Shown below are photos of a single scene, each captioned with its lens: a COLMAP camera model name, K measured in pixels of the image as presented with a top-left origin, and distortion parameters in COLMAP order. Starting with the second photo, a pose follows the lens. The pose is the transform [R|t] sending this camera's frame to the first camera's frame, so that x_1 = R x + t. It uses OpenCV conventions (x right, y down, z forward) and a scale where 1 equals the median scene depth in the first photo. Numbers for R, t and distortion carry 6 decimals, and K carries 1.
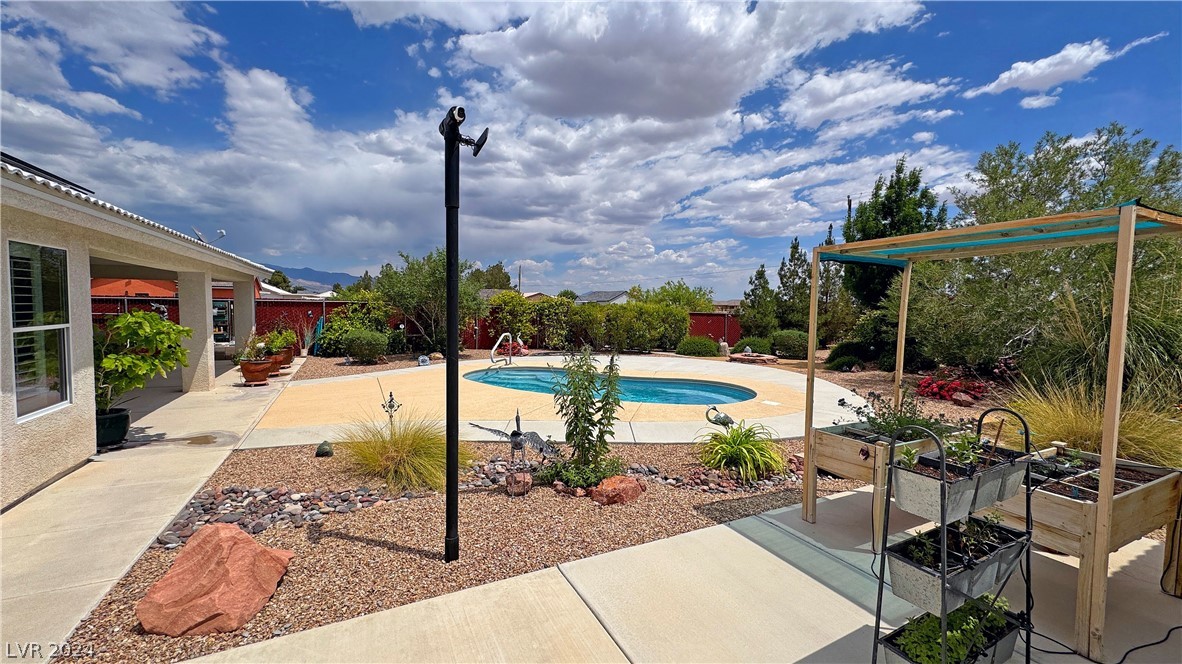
lens RADIAL K [[473.9, 0, 599.5], [0, 473.9, 335.0], [0, 0, 1]] dist [0.009020, 0.000182]
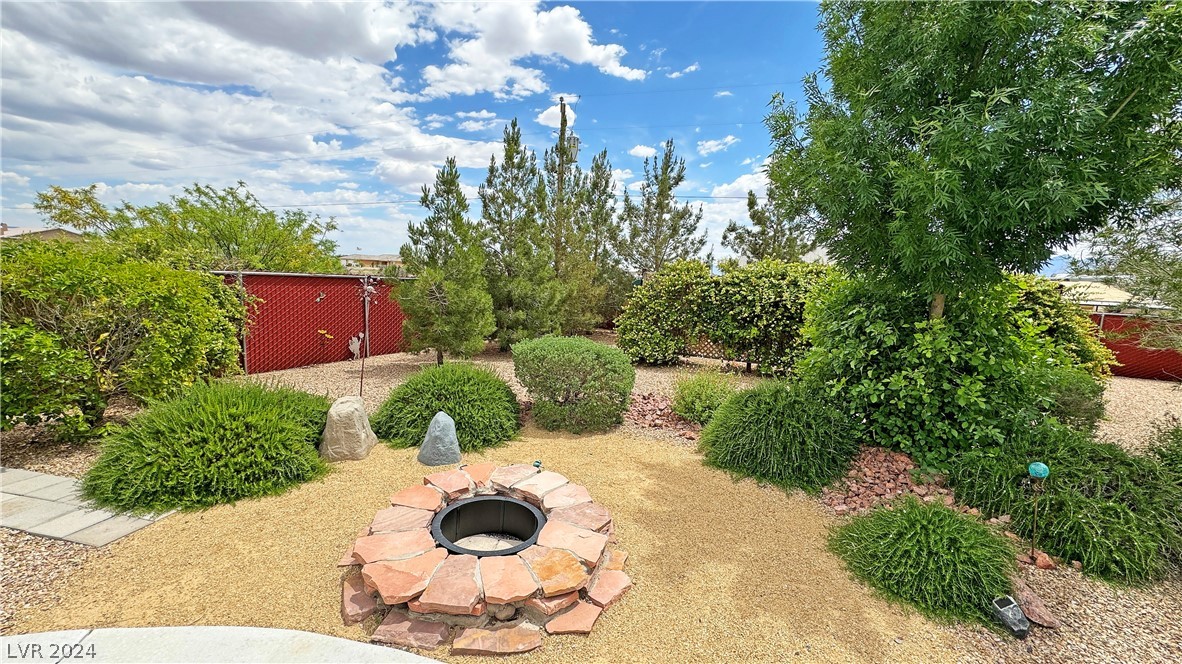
lens RADIAL K [[473.9, 0, 588.0], [0, 473.9, 332.5], [0, 0, 1]] dist [0.009020, 0.000182]
pose [[0.782256, -0.055320, 0.620496, 0.172674], [0.002018, 0.996269, 0.086277, -0.035047], [-0.622953, -0.066238, 0.779450, 0.597828]]
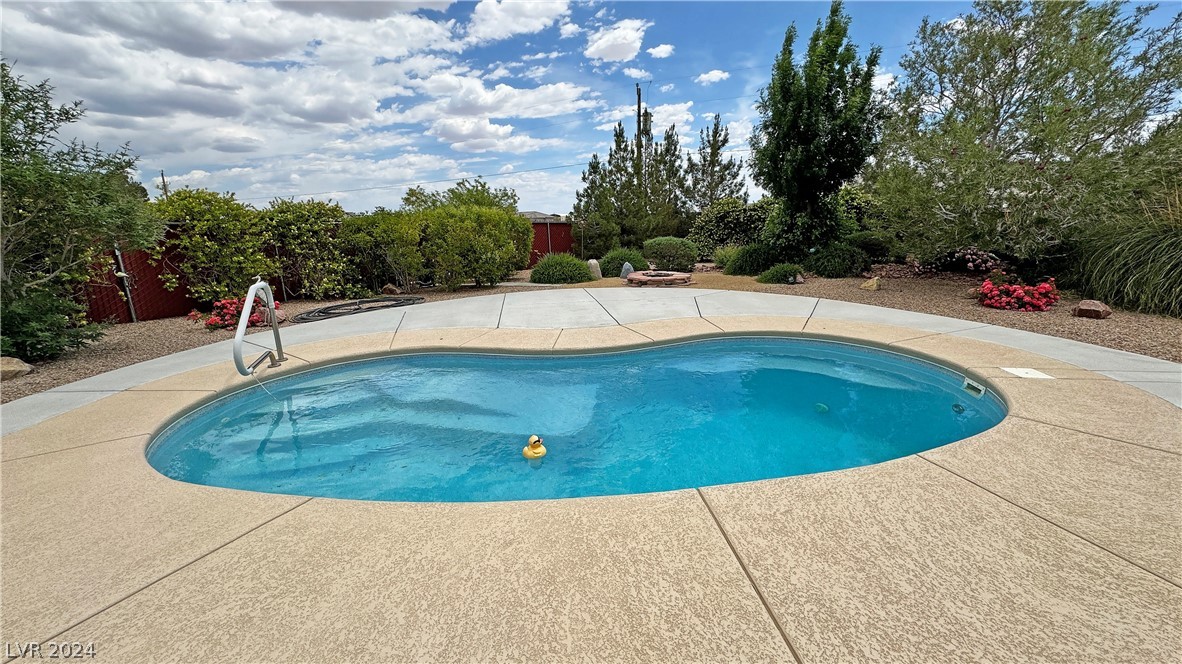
lens RADIAL K [[473.9, 0, 601.3], [0, 473.9, 335.6], [0, 0, 1]] dist [0.009020, 0.000182]
pose [[0.841441, -0.167874, 0.513610, -0.097939], [0.076201, 0.977882, 0.194783, -0.009346], [-0.534949, -0.124761, 0.835622, 0.308039]]
